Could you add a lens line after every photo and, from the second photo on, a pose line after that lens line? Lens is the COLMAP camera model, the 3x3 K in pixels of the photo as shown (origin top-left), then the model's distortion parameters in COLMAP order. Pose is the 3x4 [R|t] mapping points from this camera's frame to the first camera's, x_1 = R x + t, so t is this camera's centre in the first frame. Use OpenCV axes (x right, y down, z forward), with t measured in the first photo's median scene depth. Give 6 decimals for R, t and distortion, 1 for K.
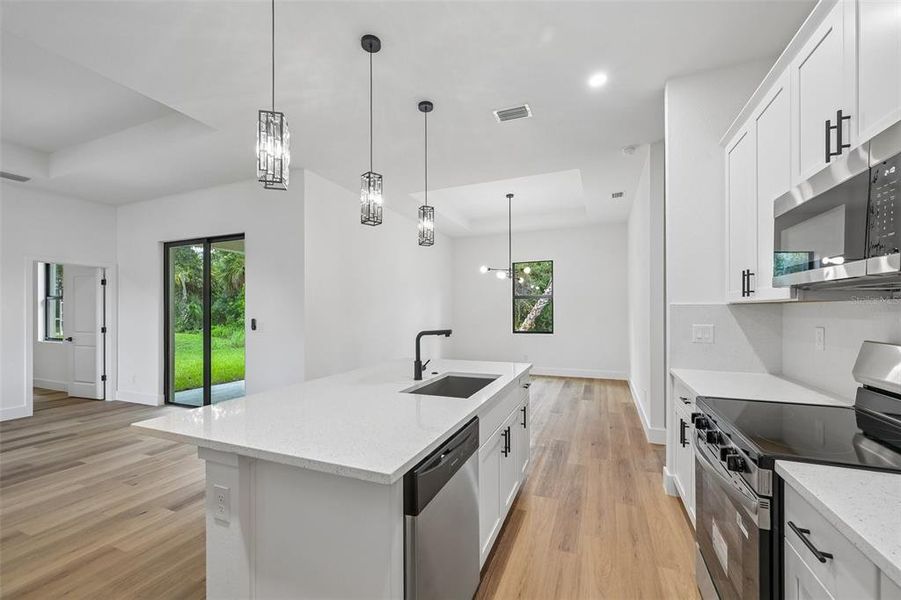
lens RADIAL K [[361.3, 0, 447.5], [0, 361.3, 308.3], [0, 0, 1]] dist [-0.000195, 0.000095]
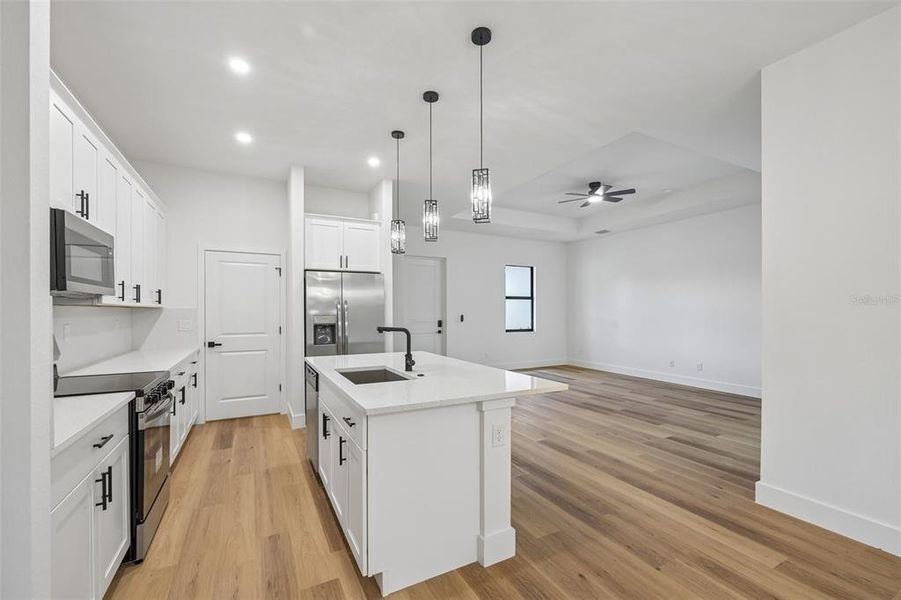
lens RADIAL K [[361.3, 0, 447.5], [0, 361.3, 308.3], [0, 0, 1]] dist [-0.000195, 0.000095]
pose [[-0.618442, 0.001052, -0.785830, 0.894249], [0.007461, 0.999962, -0.004533, 0.012542], [0.785795, -0.008666, -0.618426, 2.195519]]
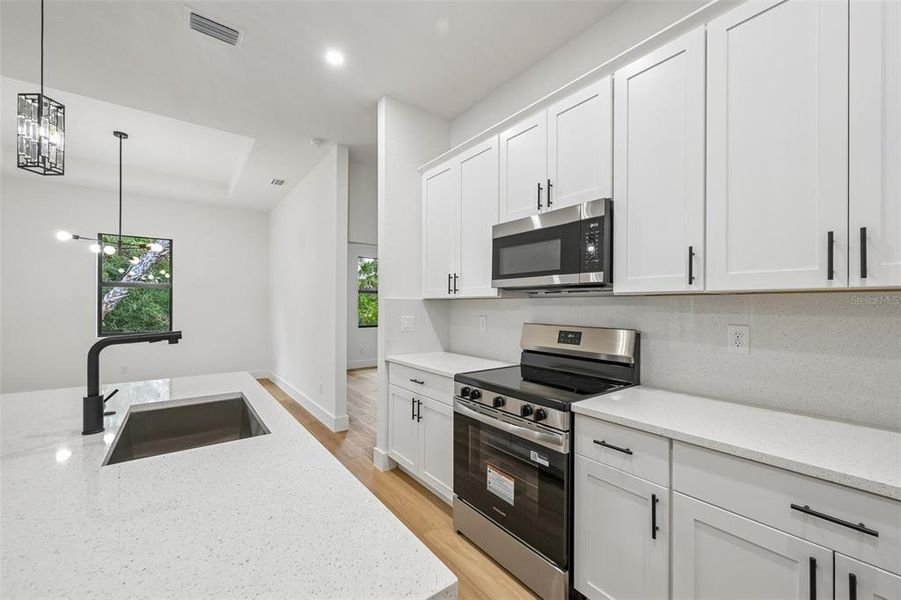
lens RADIAL K [[361.3, 0, 447.5], [0, 361.3, 308.3], [0, 0, 1]] dist [-0.000195, 0.000095]
pose [[0.498101, 0.001086, 0.867118, -0.270108], [-0.012364, 0.999906, 0.005850, 0.010801], [-0.867031, -0.013635, 0.498068, 0.294814]]
